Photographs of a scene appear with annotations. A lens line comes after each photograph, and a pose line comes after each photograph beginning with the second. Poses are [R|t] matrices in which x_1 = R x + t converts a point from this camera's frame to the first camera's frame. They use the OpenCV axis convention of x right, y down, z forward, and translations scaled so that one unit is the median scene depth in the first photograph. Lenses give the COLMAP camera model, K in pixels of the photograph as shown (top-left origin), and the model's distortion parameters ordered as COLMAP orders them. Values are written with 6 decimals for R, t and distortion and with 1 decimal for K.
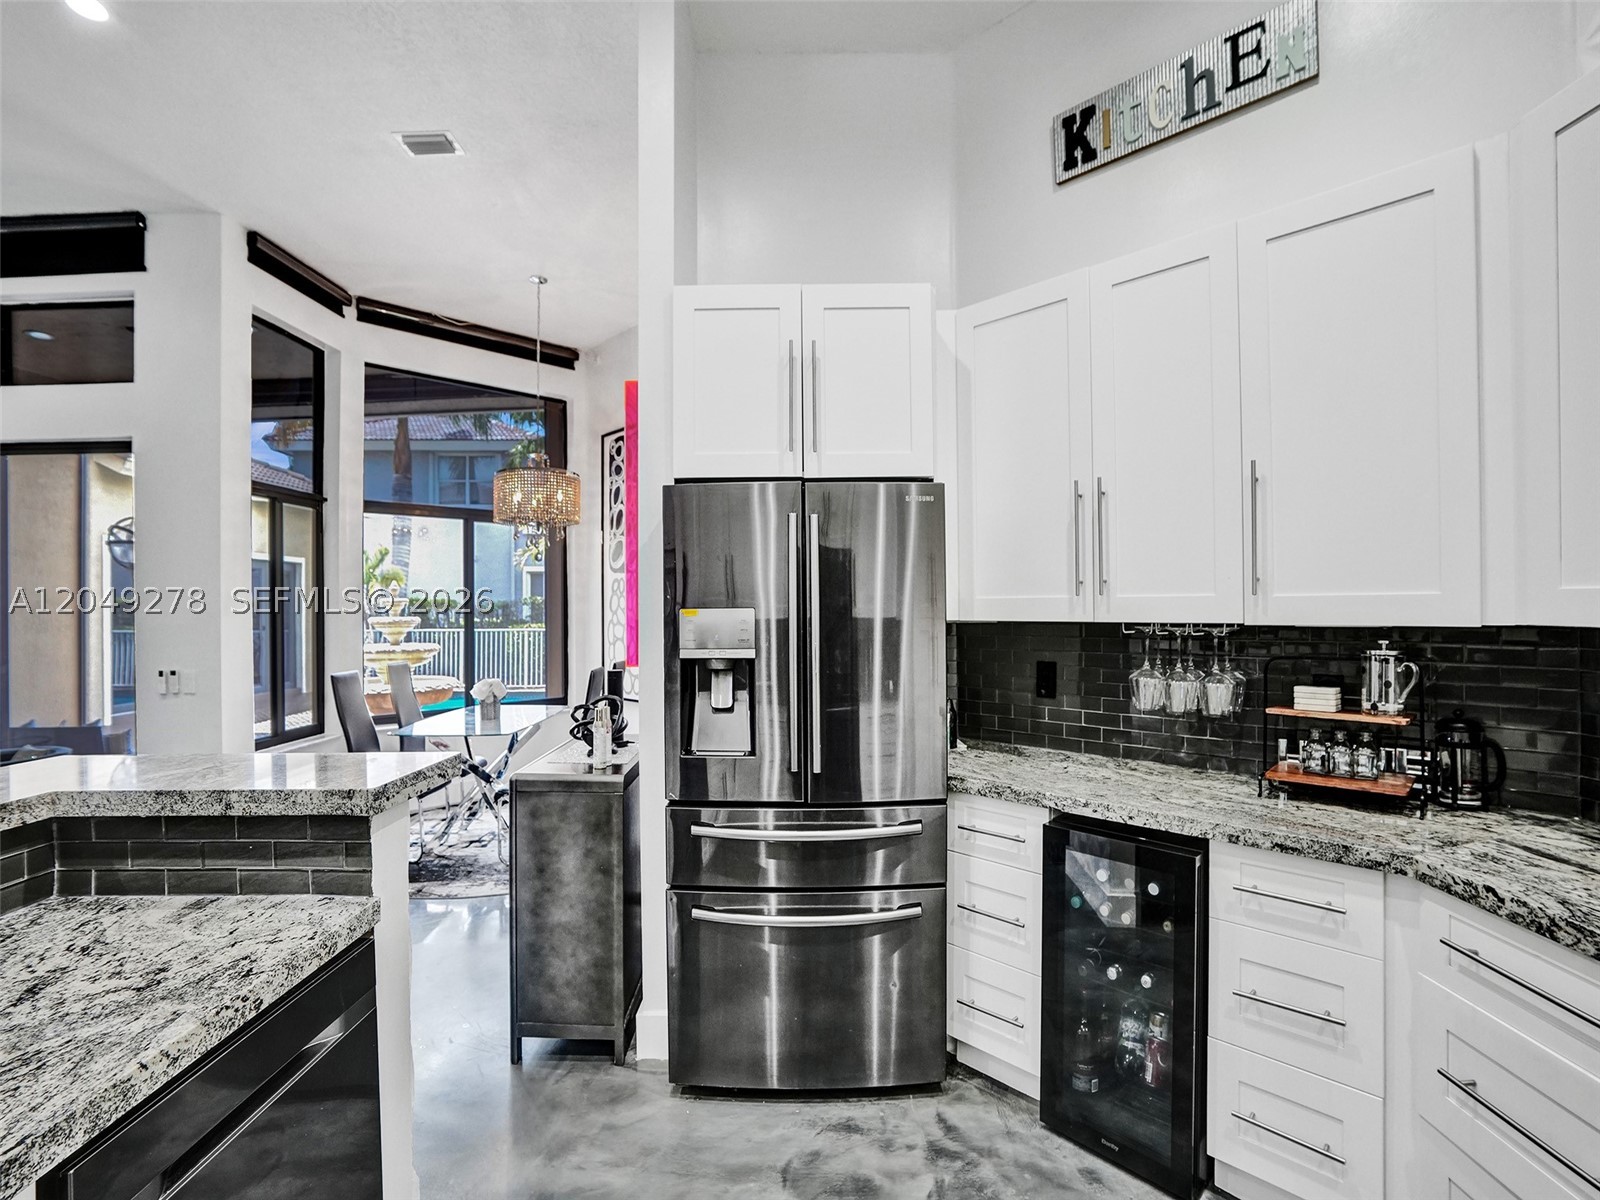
lens RADIAL K [[767.0, 0, 800.0], [0, 767.0, 600.0], [0, 0, 1]] dist [-0.071200, 0.034094]
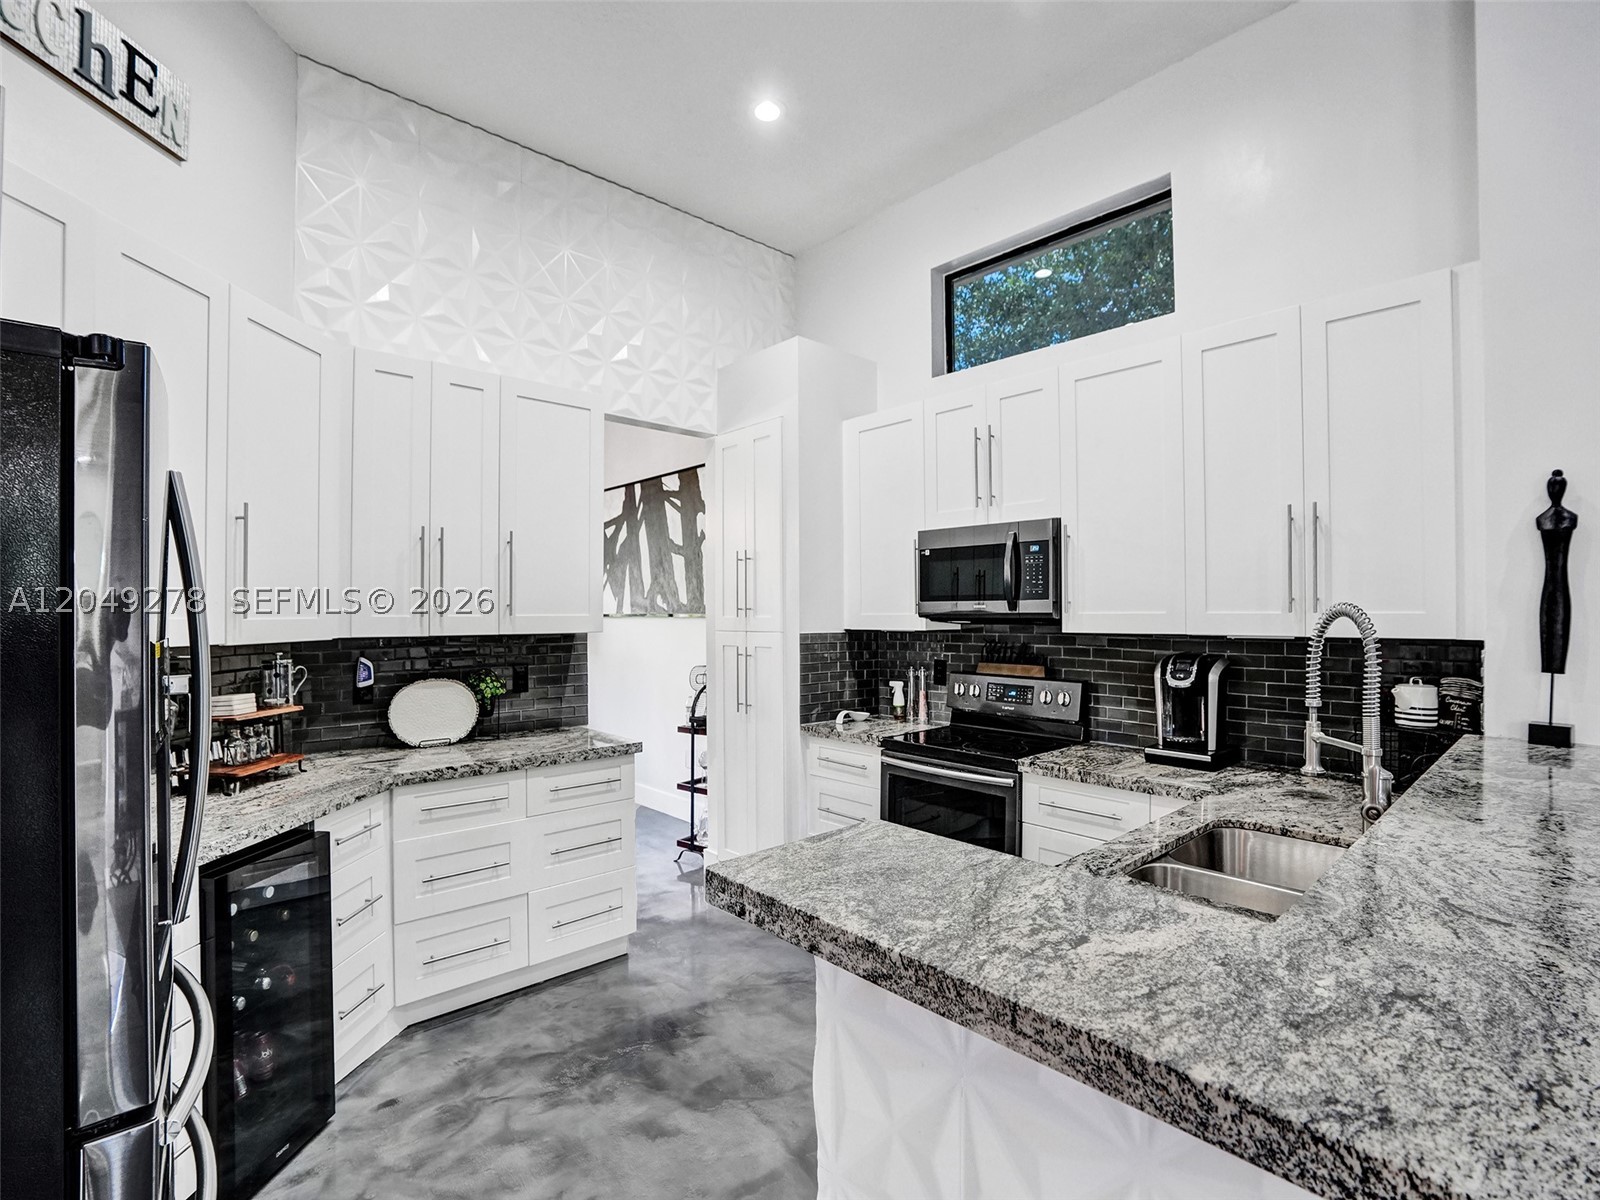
lens RADIAL K [[756.7, 0, 794.5], [0, 756.7, 611.6], [0, 0, 1]] dist [-0.067154, 0.031738]
pose [[-0.661269, 0.008857, 0.750096, -0.844111], [0.005935, 0.999961, -0.006576, -0.005261], [-0.750125, 0.000104, -0.661296, 1.167732]]
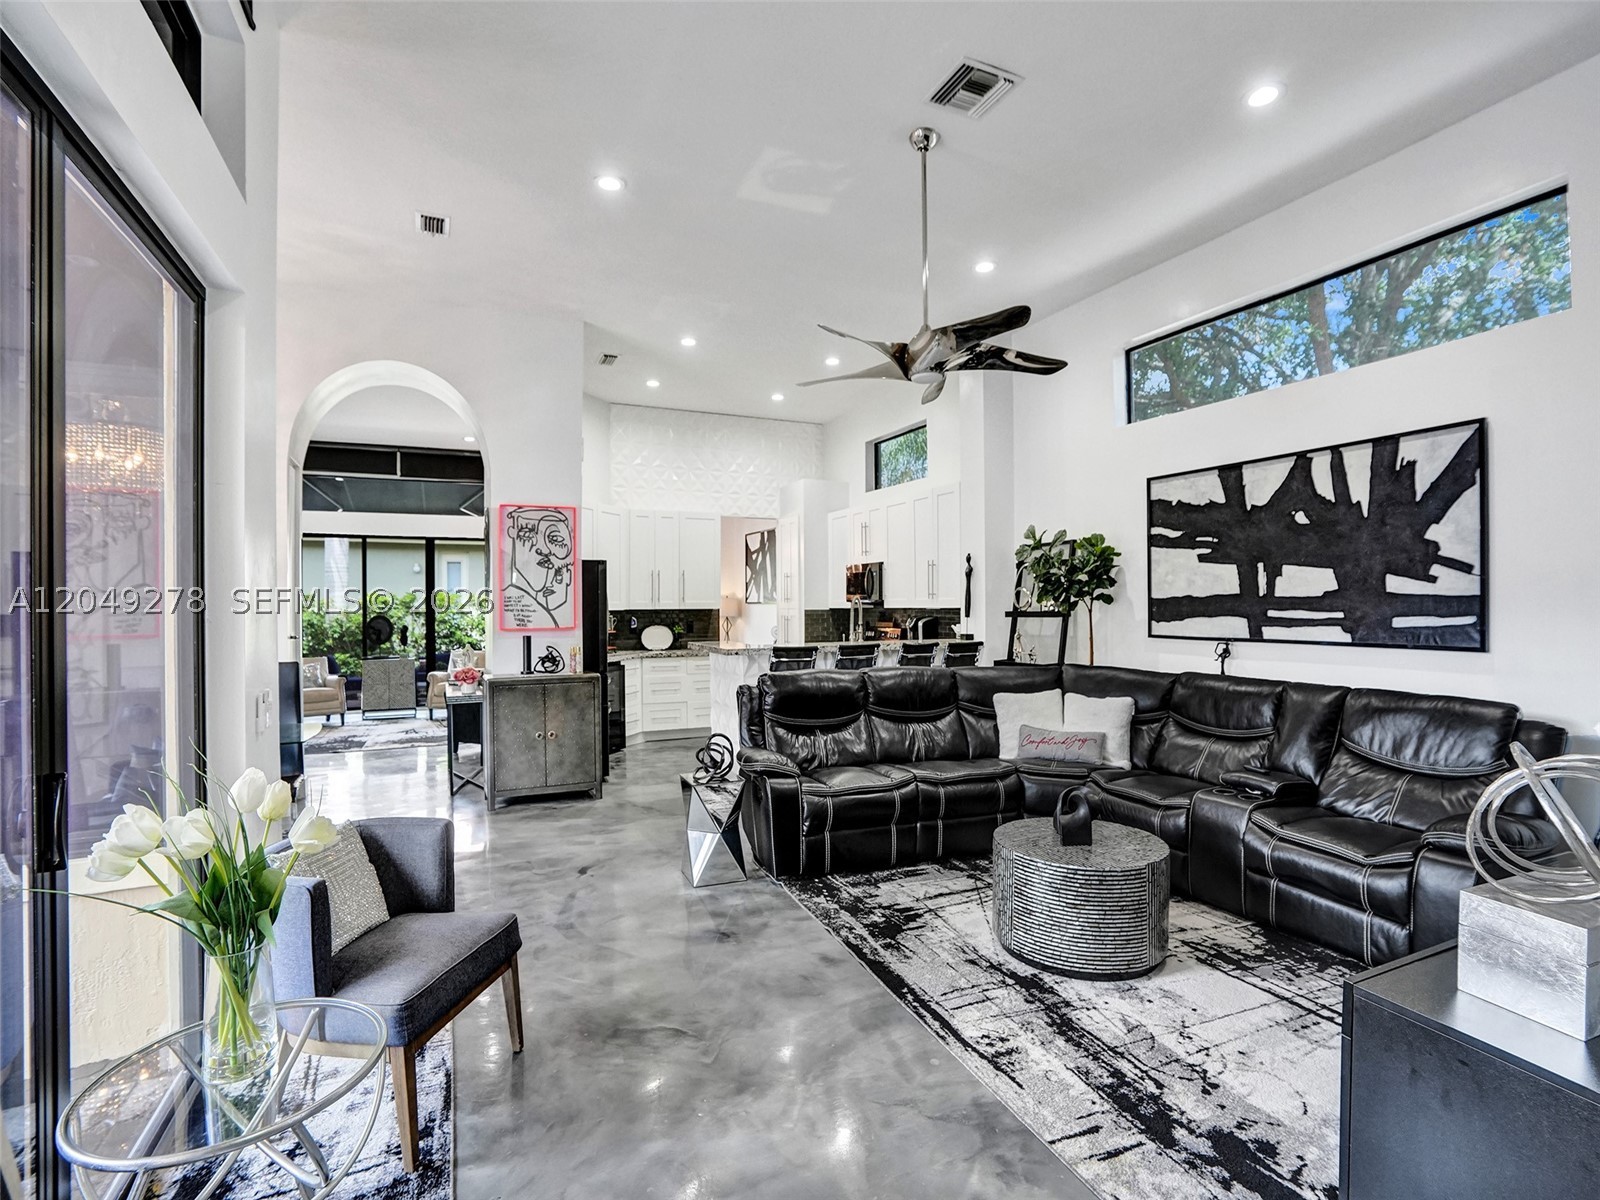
lens RADIAL K [[767.0, 0, 800.0], [0, 767.0, 600.0], [0, 0, 1]] dist [-0.071200, 0.034094]
pose [[-0.403555, 0.012868, 0.914865, -3.383439], [0.007808, 0.999913, -0.010620, 0.029095], [-0.914922, 0.002858, -0.403621, 1.693980]]
